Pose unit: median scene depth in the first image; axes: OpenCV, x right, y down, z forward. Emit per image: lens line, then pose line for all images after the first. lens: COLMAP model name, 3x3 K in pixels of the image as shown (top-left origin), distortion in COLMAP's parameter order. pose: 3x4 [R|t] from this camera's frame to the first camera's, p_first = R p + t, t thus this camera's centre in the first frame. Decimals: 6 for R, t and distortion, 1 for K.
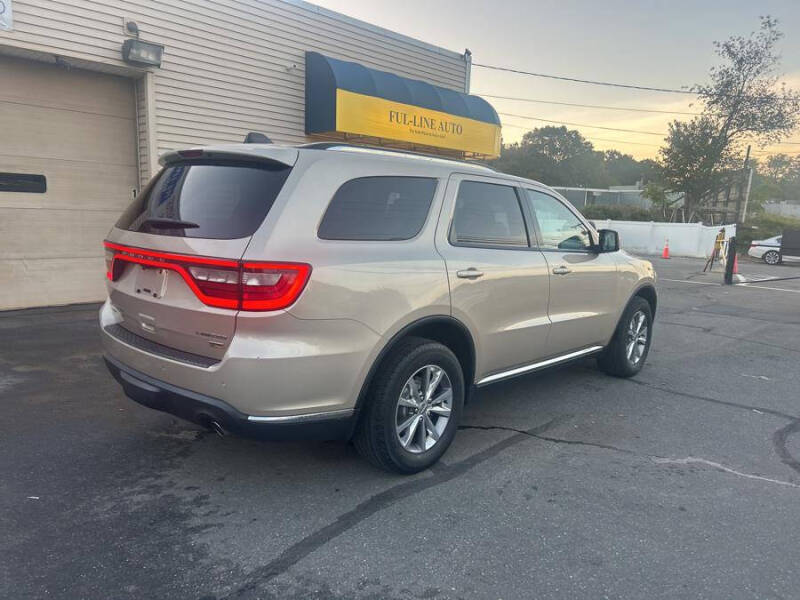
lens RADIAL K [[602.8, 0, 393.5], [0, 602.8, 310.3], [0, 0, 1]] dist [0.051275, -0.055956]
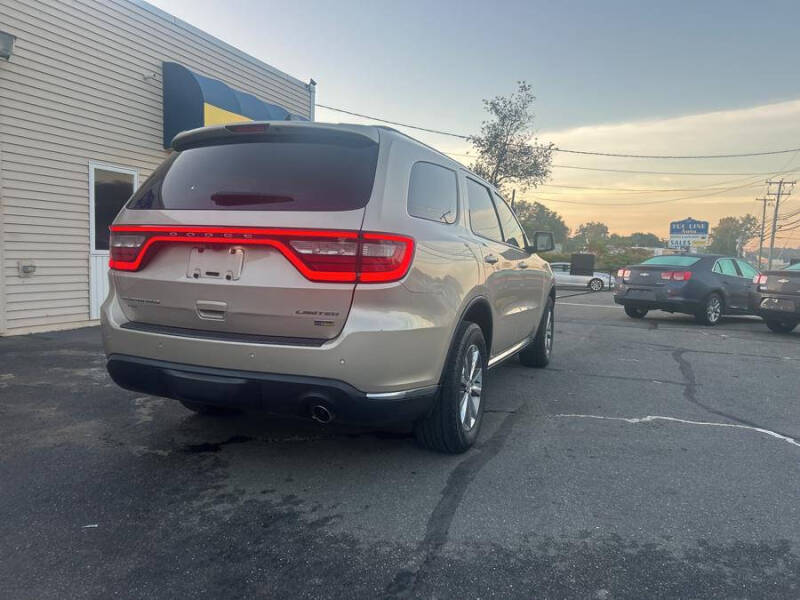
lens RADIAL K [[602.8, 0, 401.3], [0, 602.8, 306.7], [0, 0, 1]] dist [0.051275, -0.055956]
pose [[0.934339, -0.038447, 0.354307, -0.341298], [0.062463, 0.996441, -0.056594, 0.061968], [-0.350870, 0.075009, 0.933415, 0.050878]]
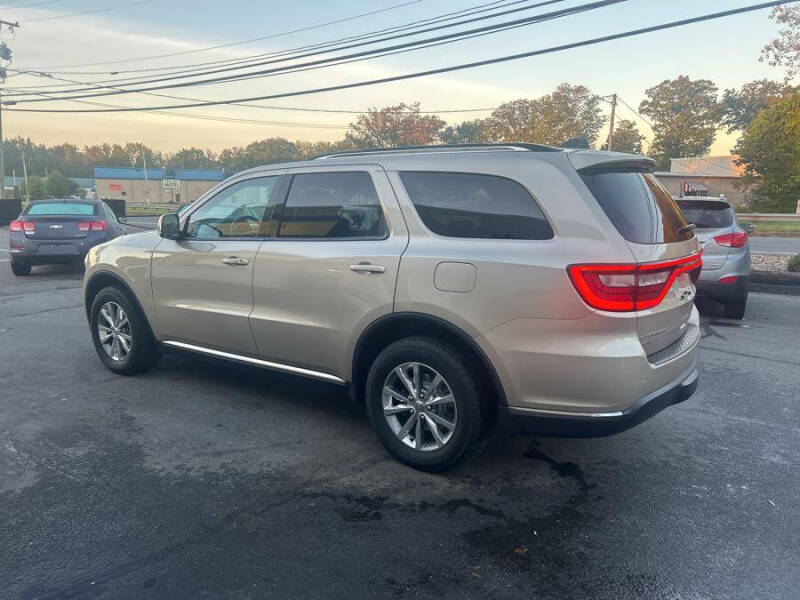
lens RADIAL K [[602.8, 0, 402.7], [0, 602.8, 307.8], [0, 0, 1]] dist [0.051275, -0.055956]
pose [[-0.123515, -0.219913, 0.967668, -1.026595], [0.150066, 0.959782, 0.237275, -0.249781], [-0.980930, 0.174521, -0.085546, 1.170711]]
